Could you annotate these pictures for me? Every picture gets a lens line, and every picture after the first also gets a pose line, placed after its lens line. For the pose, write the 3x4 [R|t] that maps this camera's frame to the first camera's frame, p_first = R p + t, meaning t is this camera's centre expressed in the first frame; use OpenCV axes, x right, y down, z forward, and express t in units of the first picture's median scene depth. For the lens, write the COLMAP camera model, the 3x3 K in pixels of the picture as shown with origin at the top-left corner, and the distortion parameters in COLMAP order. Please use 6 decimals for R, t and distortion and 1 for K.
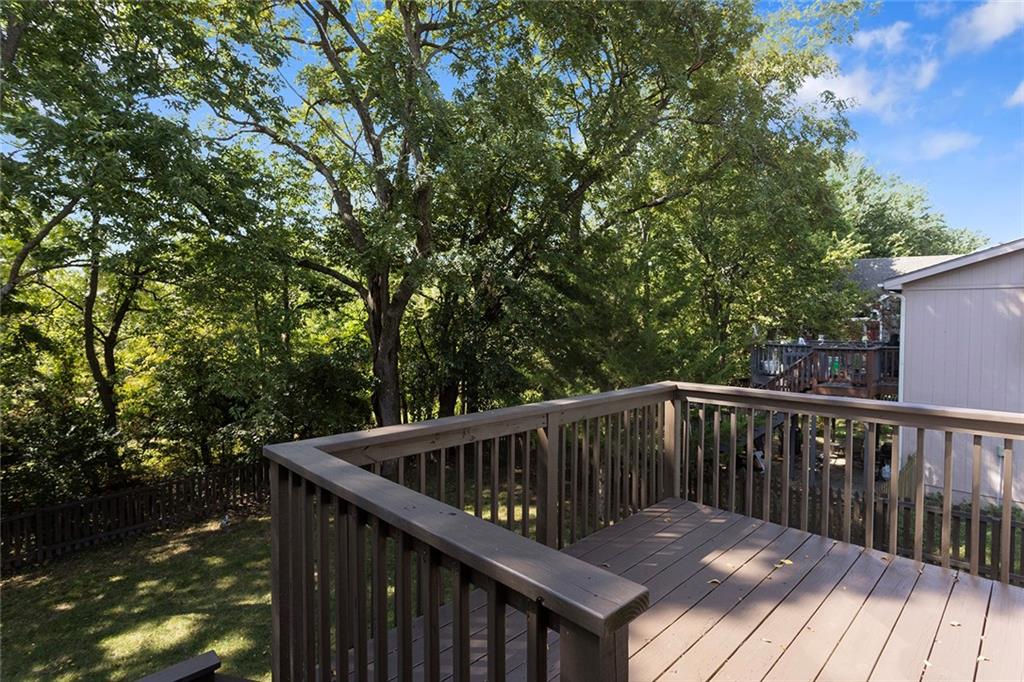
lens RADIAL K [[528.0, 0, 514.6], [0, 528.0, 340.9], [0, 0, 1]] dist [-0.005305, 0.002613]
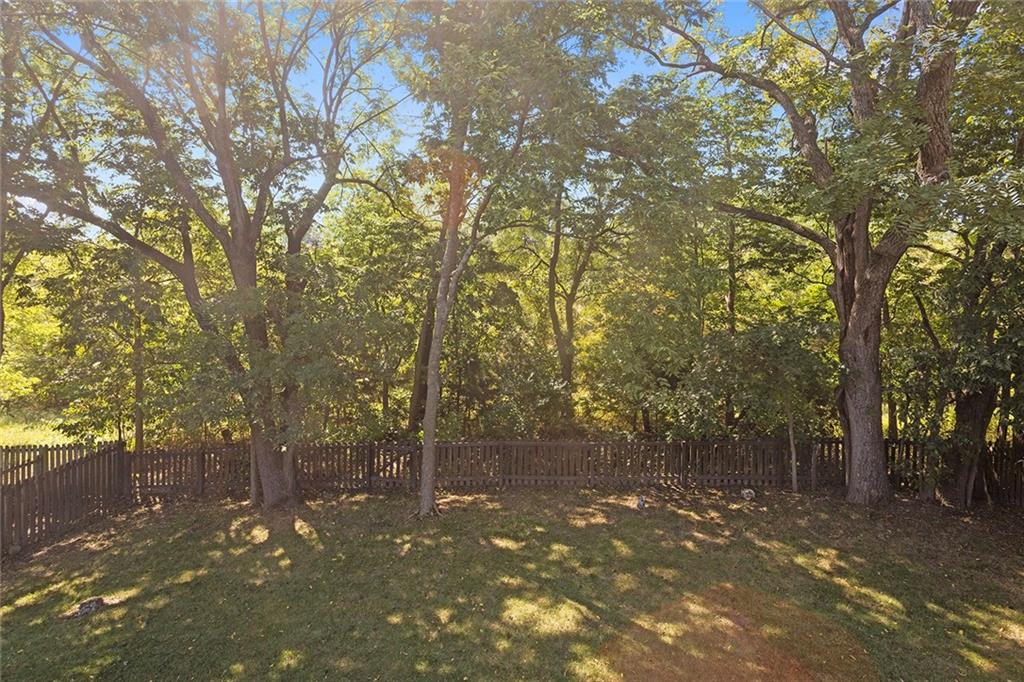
lens RADIAL K [[528.0, 0, 503.5], [0, 528.0, 289.0], [0, 0, 1]] dist [-0.005305, 0.002613]
pose [[0.652651, 0.027013, -0.757177, -0.022542], [-0.045912, 0.998938, -0.003936, -0.008645], [0.756266, 0.037332, 0.653198, 0.175800]]
